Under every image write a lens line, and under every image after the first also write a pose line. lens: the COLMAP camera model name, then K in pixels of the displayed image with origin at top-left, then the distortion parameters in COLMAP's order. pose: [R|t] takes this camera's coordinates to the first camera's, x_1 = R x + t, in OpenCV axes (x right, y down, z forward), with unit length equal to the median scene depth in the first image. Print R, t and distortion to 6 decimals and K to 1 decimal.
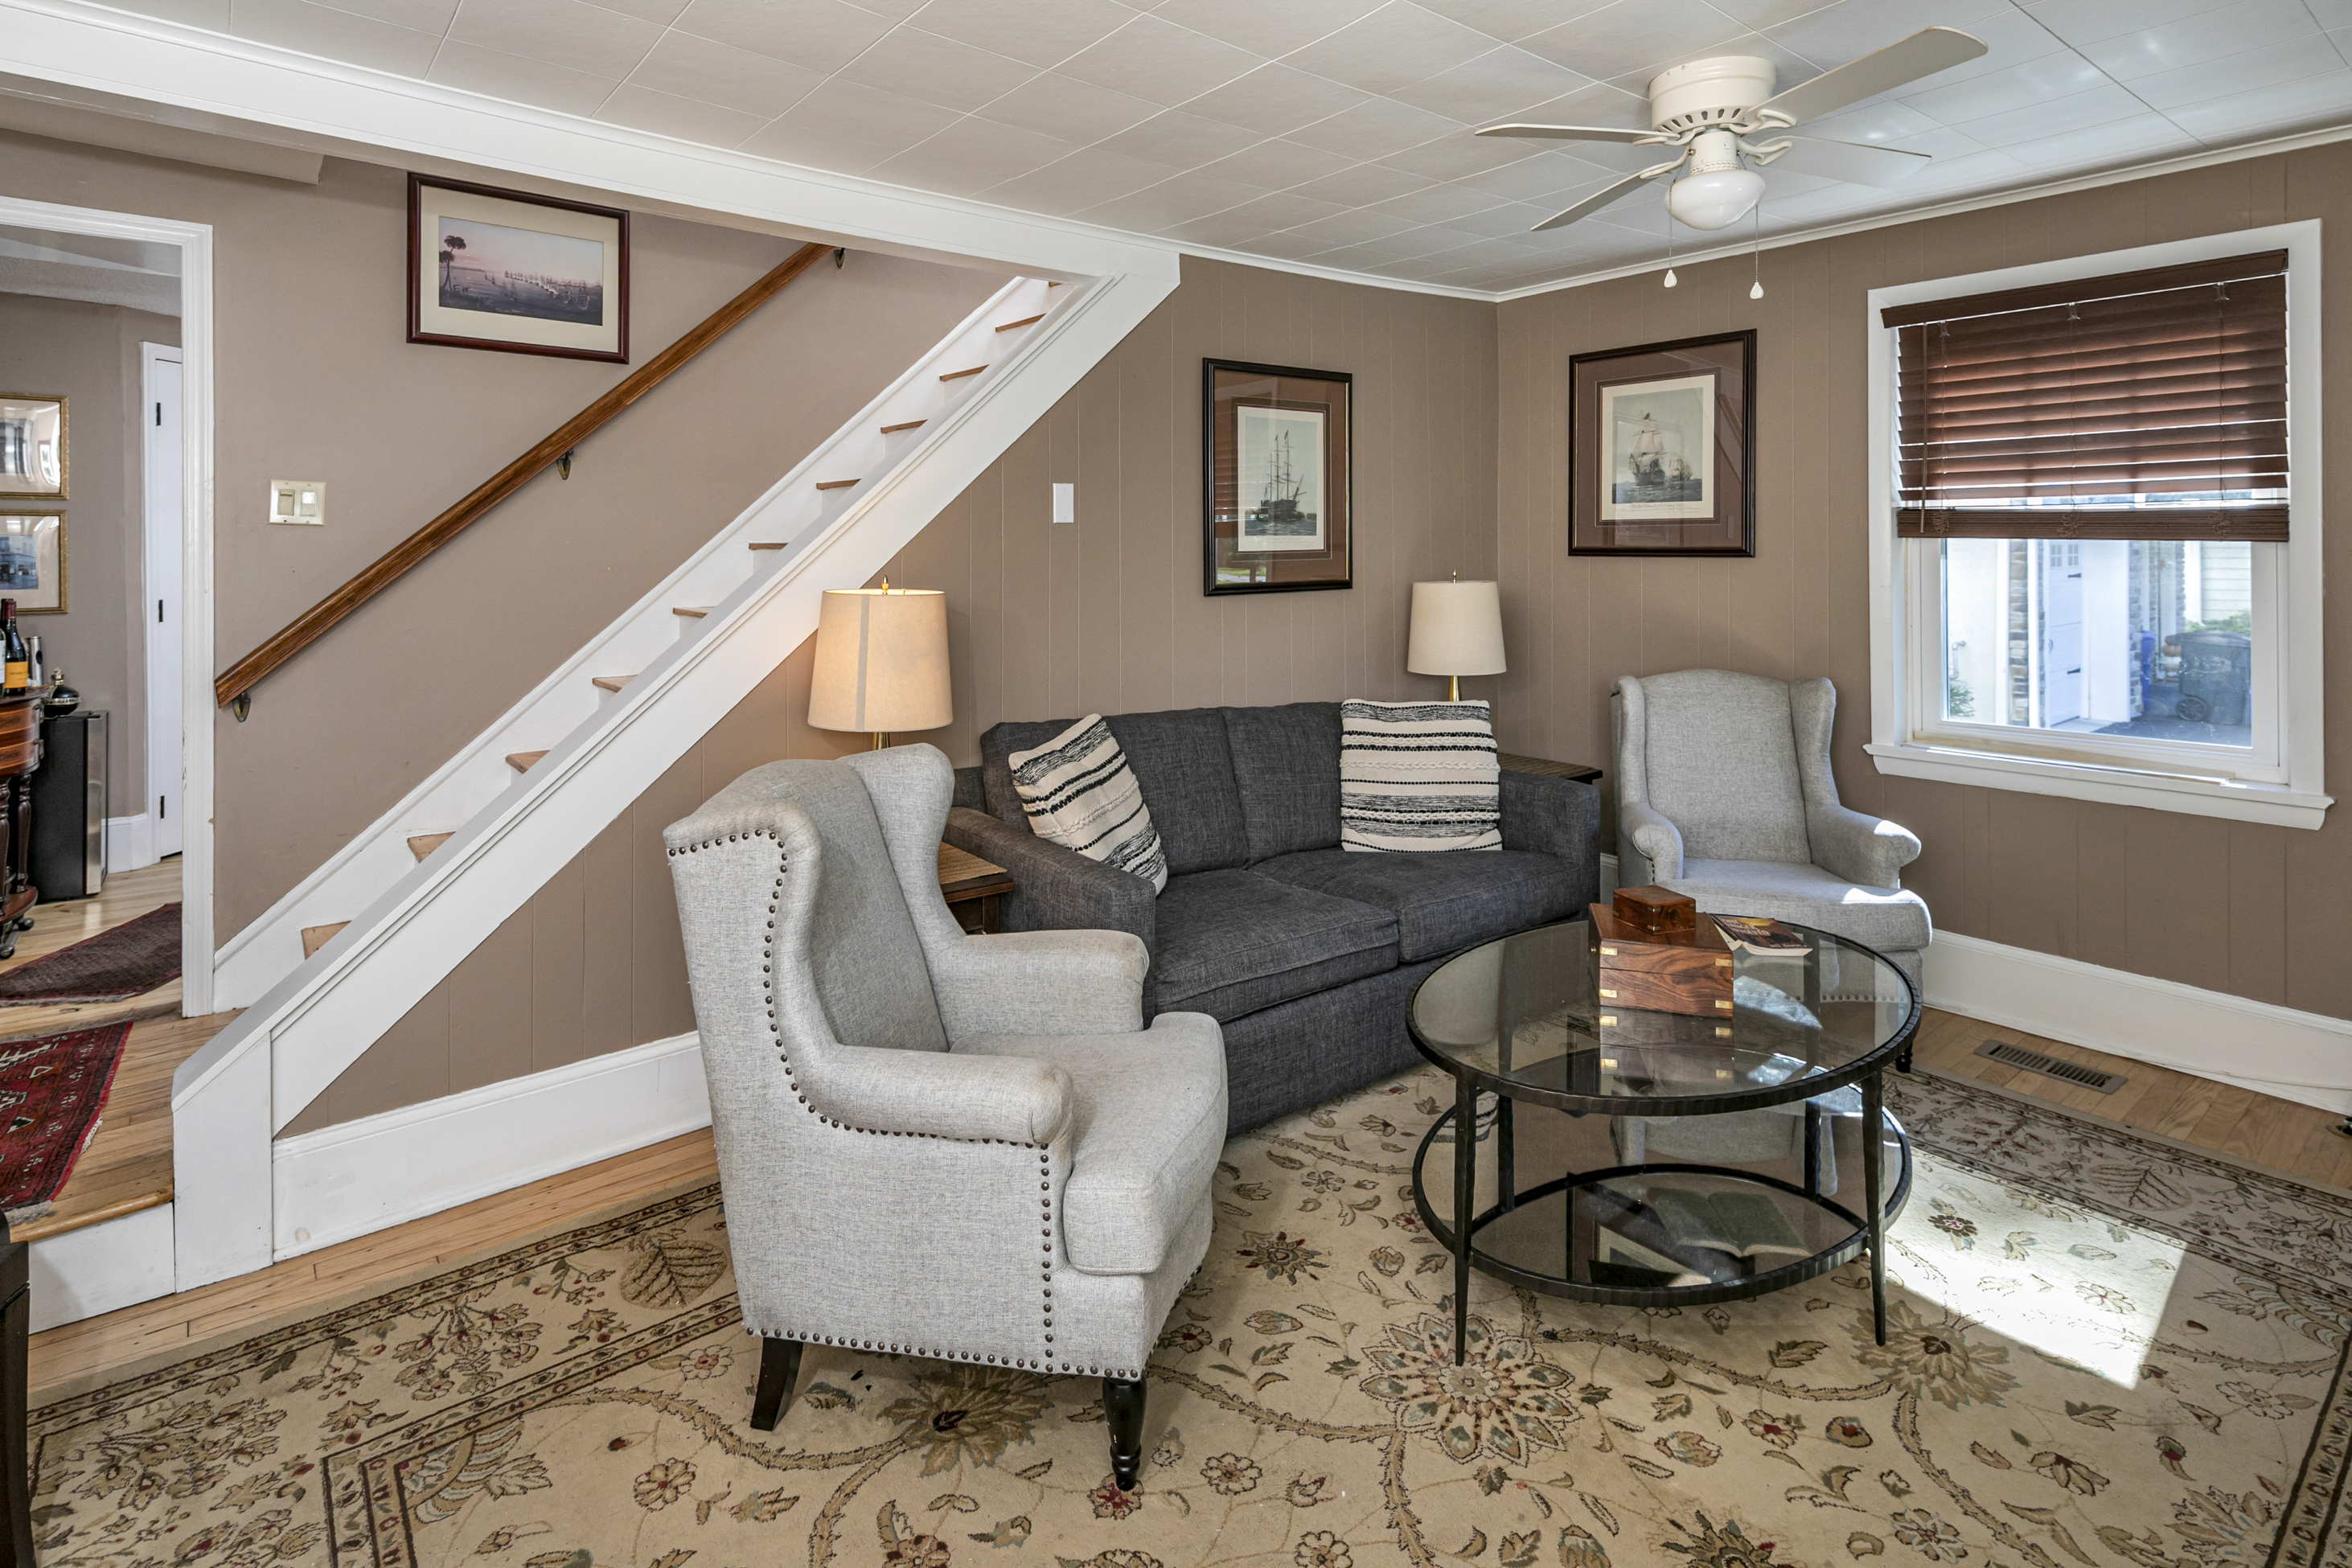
lens RADIAL K [[1150.6, 0, 1183.9], [0, 1150.6, 719.9], [0, 0, 1]] dist [0.018774, -0.006684]
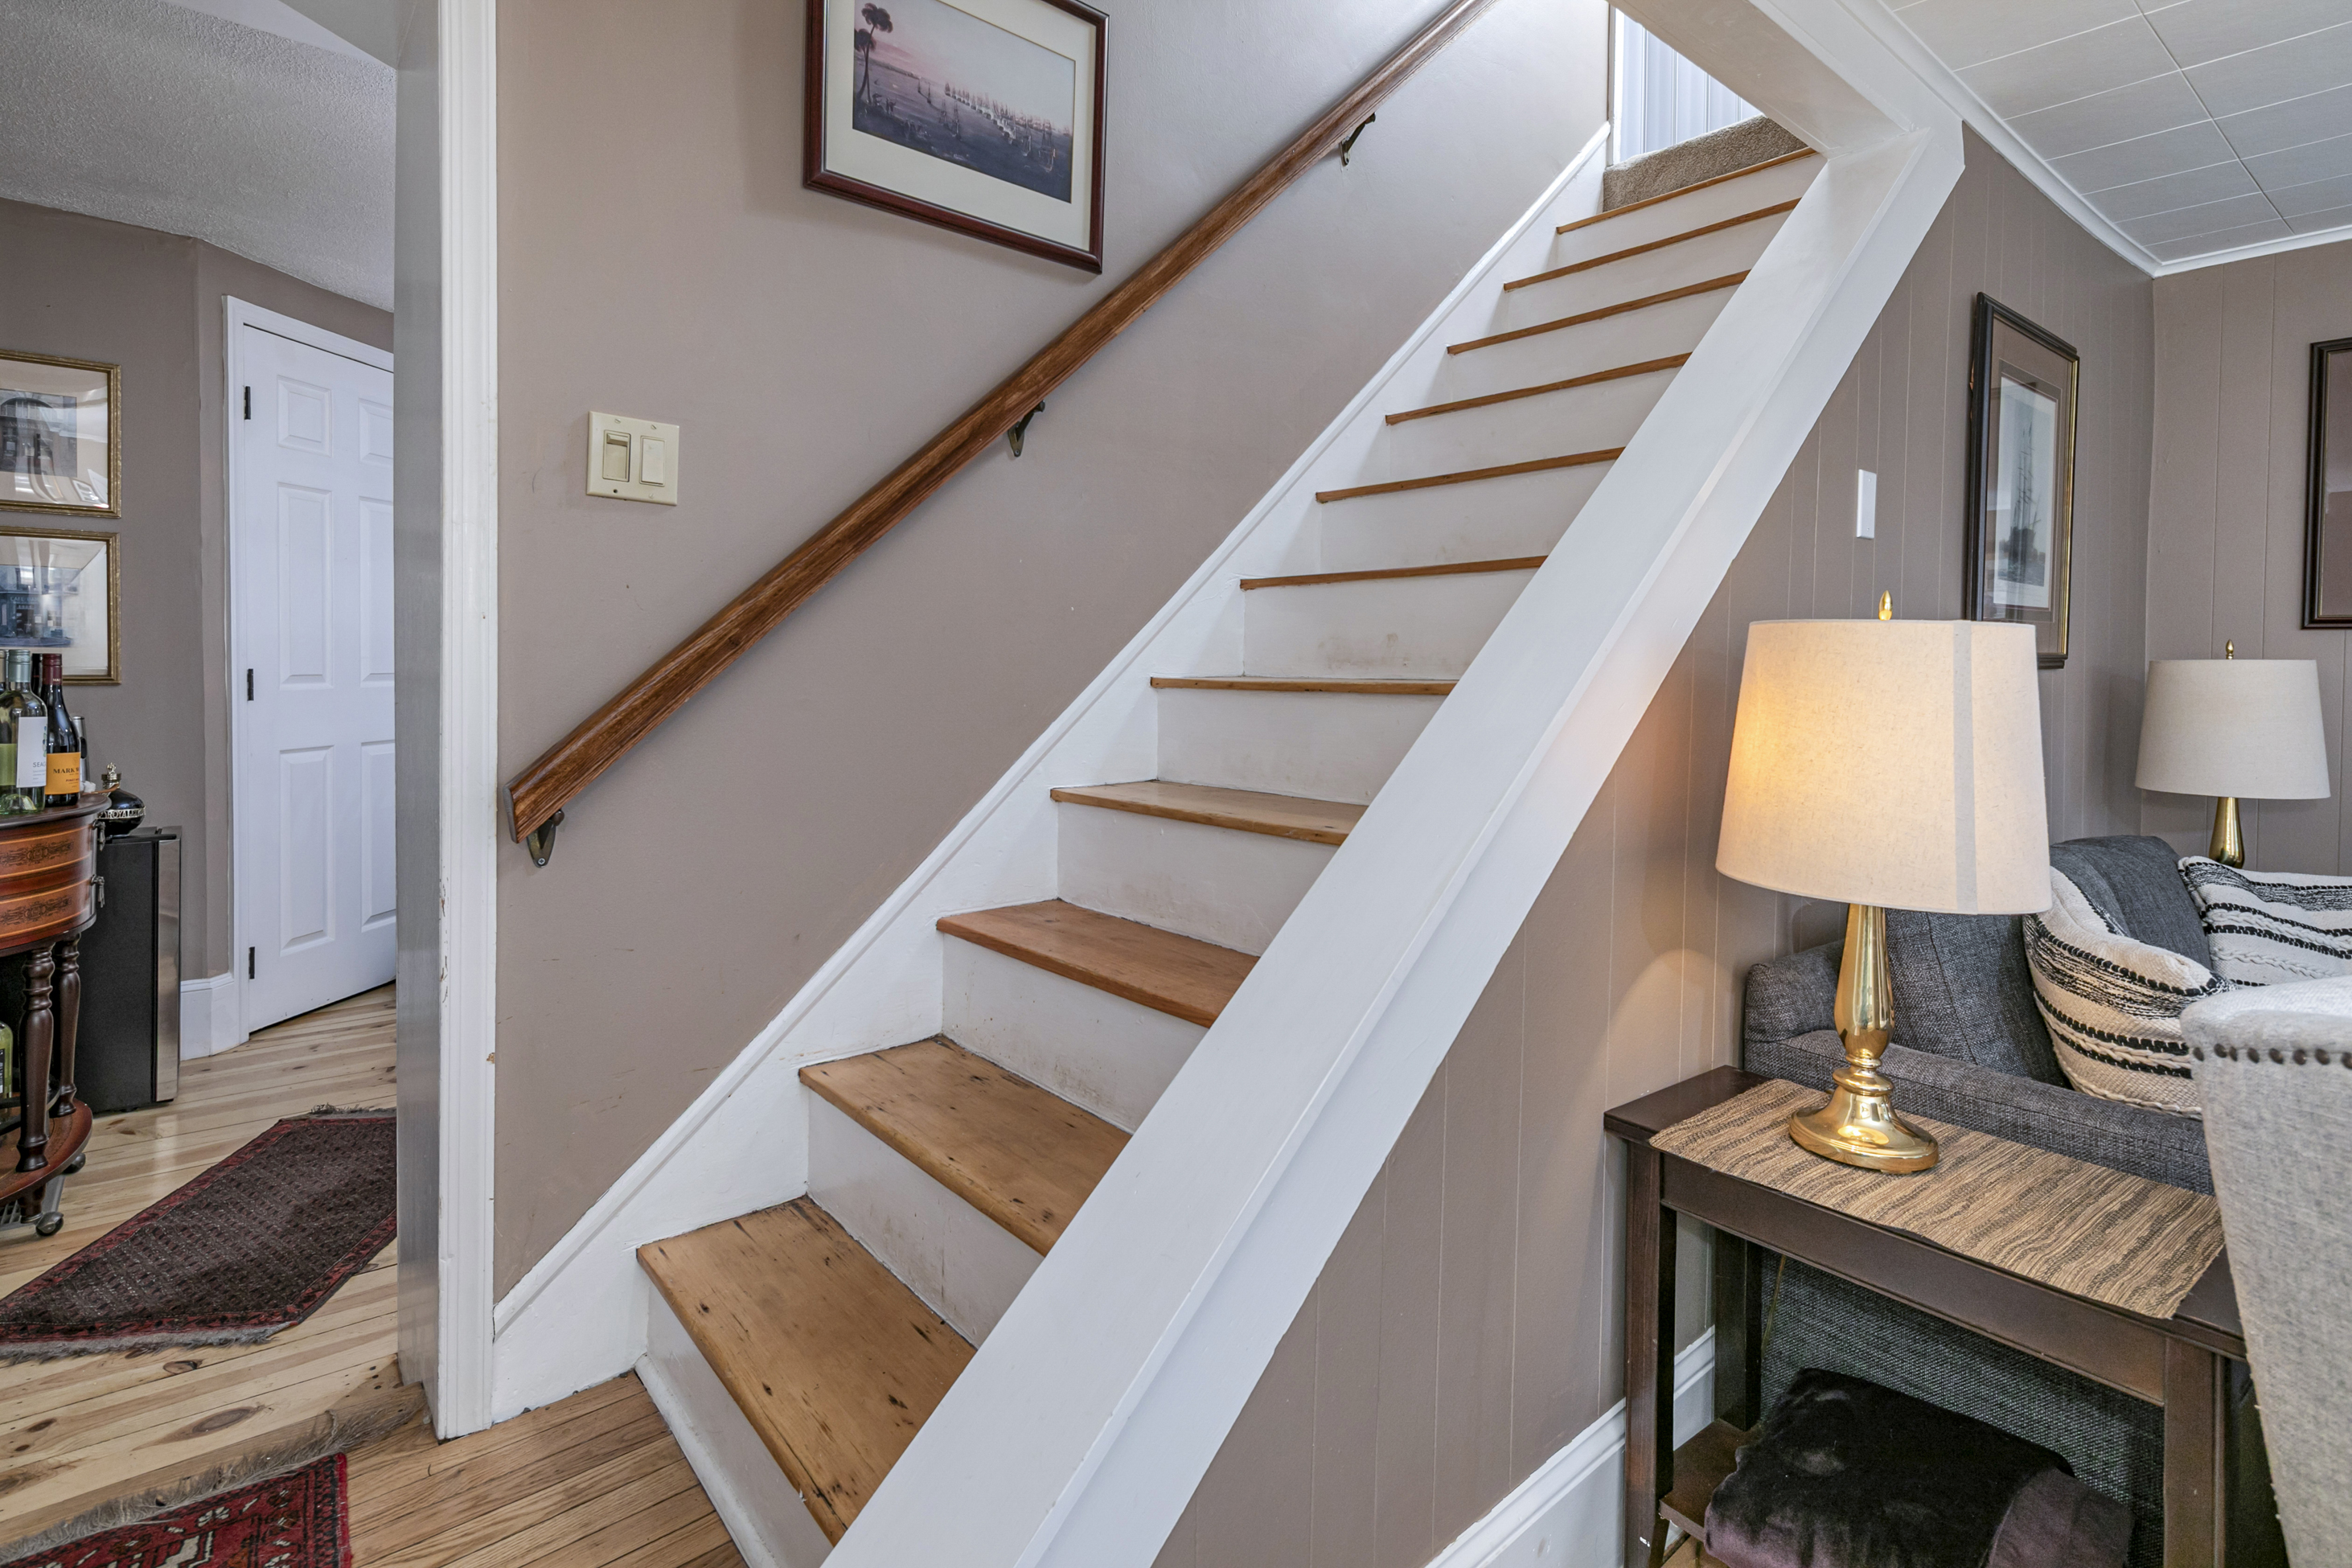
lens RADIAL K [[1122.5, 0, 1183.1], [0, 1122.5, 841.7], [0, 0, 1]] dist [0.010788, -0.000704]
pose [[0.999596, 0.009675, 0.026733, -0.446716], [-0.009962, 0.999894, 0.010629, -0.015540], [-0.026627, -0.010891, 0.999586, 0.402058]]
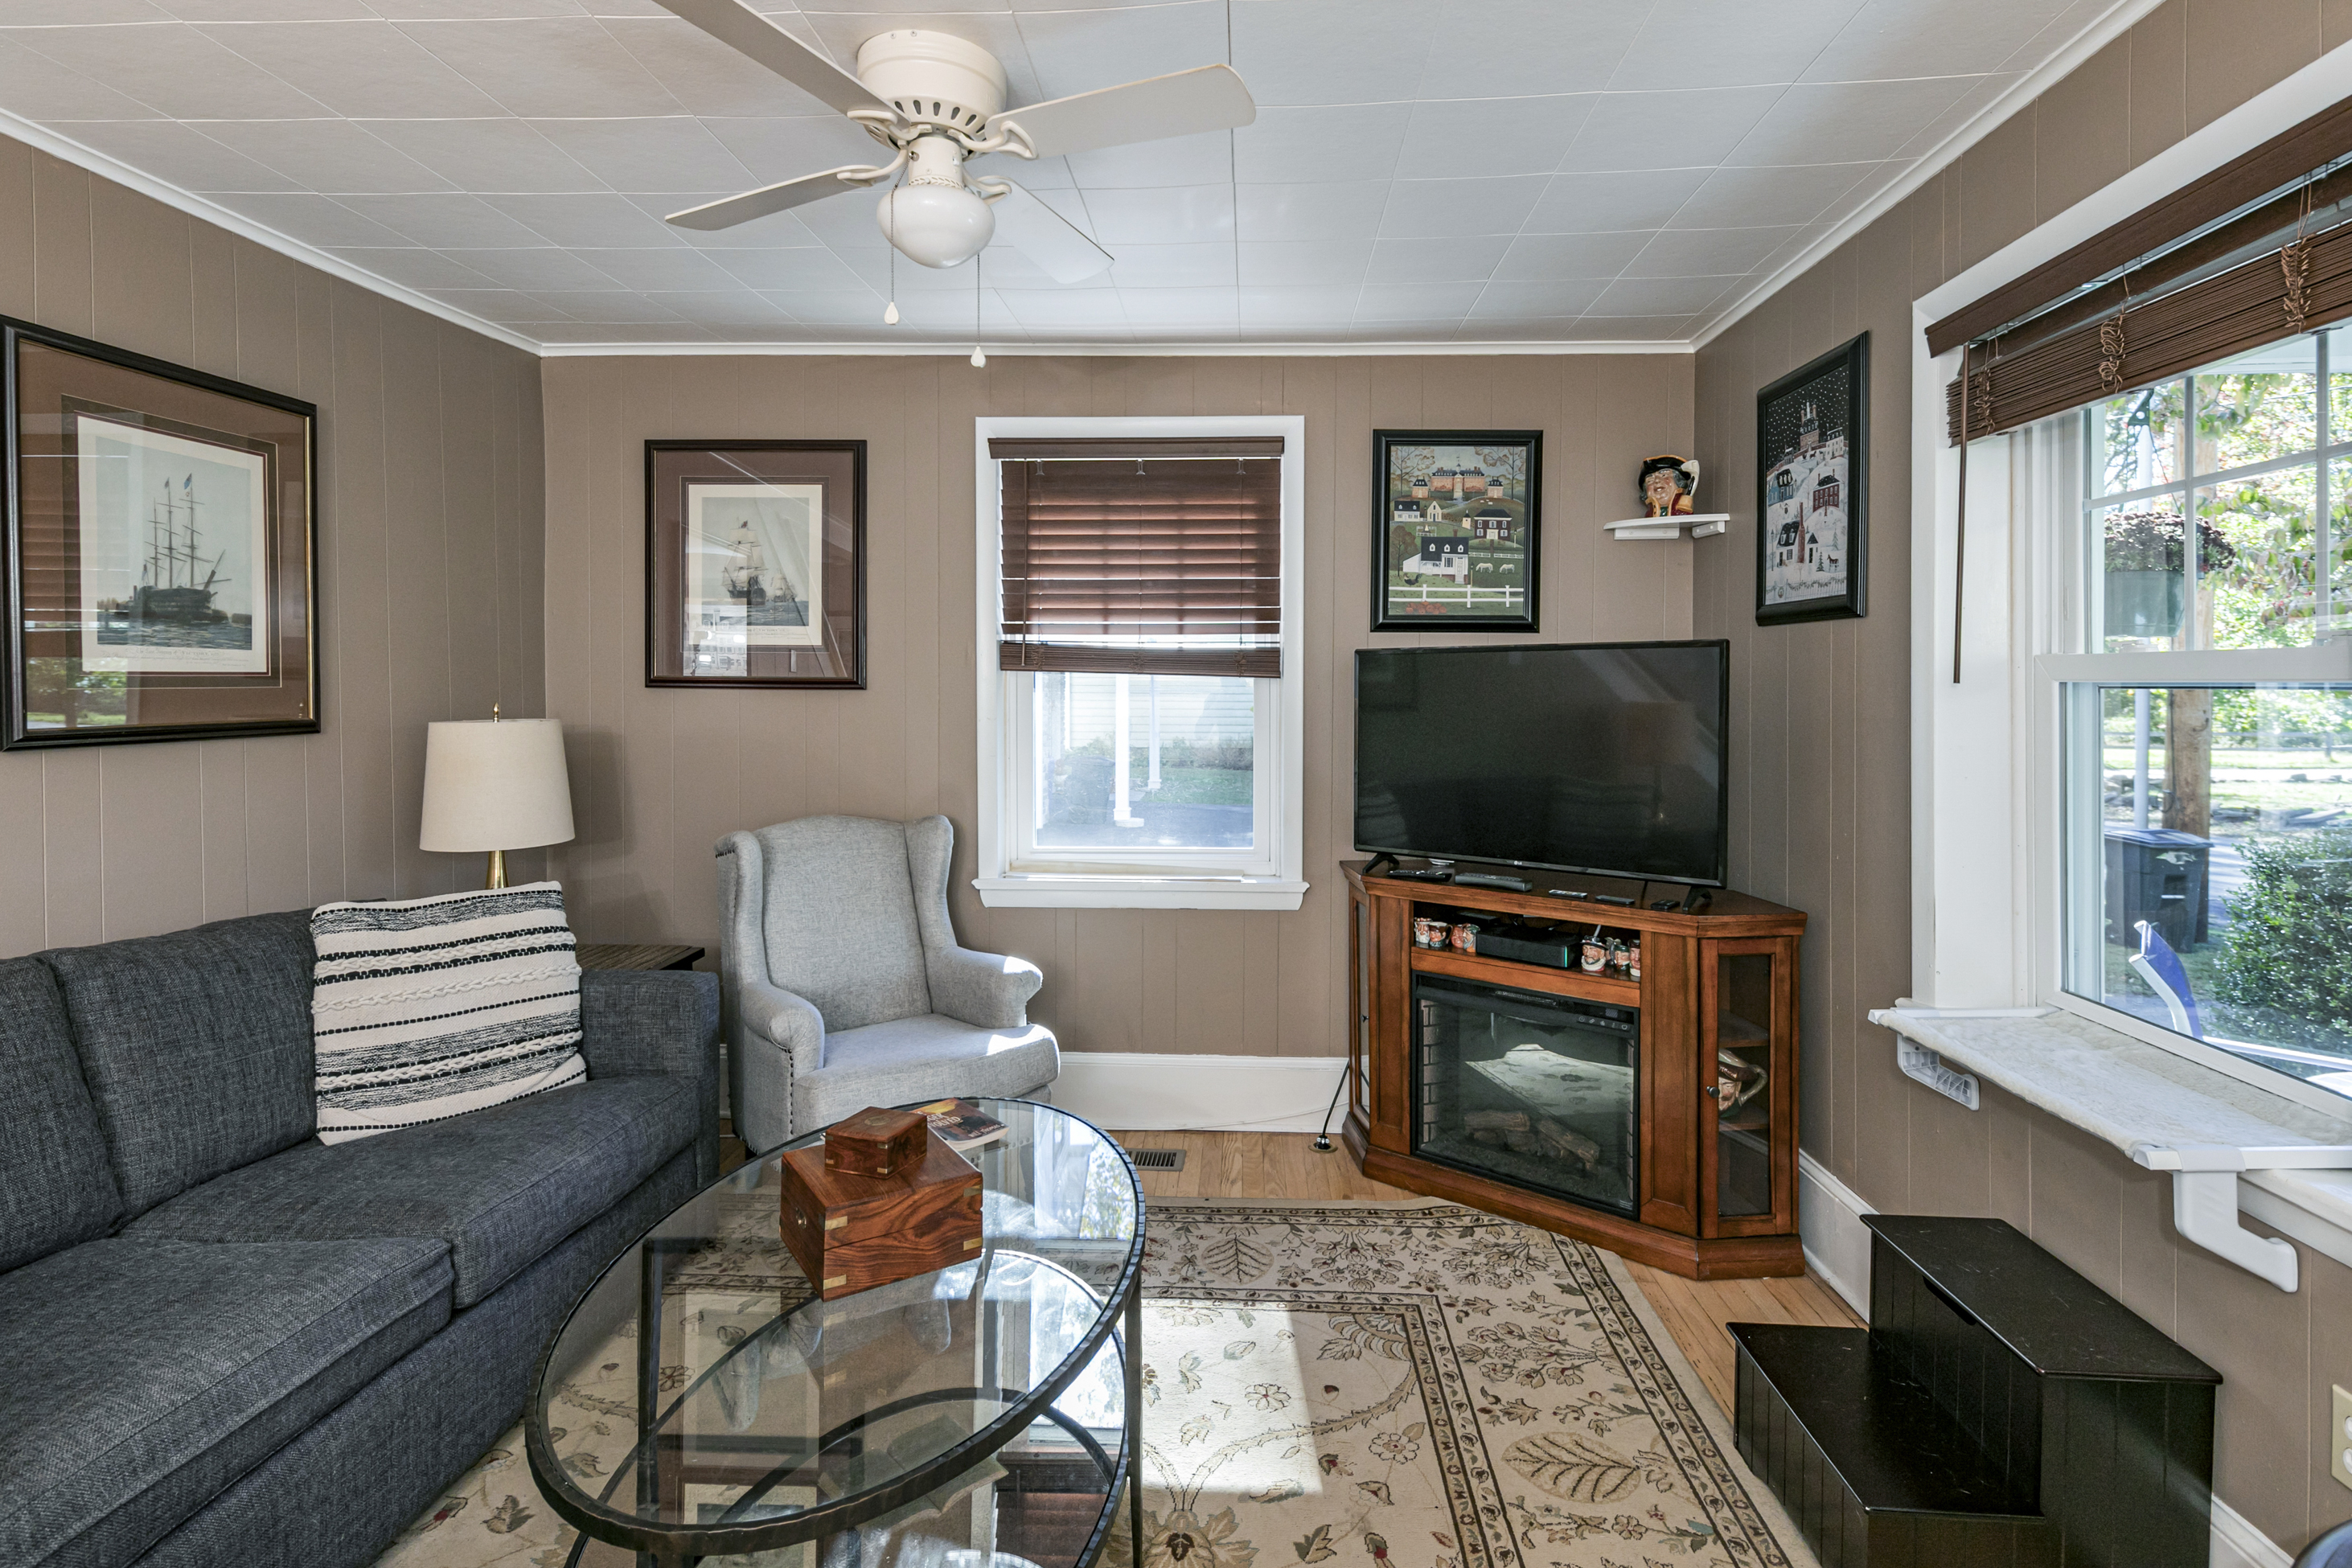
lens RADIAL K [[1150.6, 0, 1183.9], [0, 1150.6, 719.9], [0, 0, 1]] dist [0.018774, -0.006684]
pose [[0.679033, -0.013345, 0.733986, -0.005203], [0.103873, 0.991522, -0.078069, -0.020072], [-0.726722, 0.129253, 0.674662, 0.208641]]
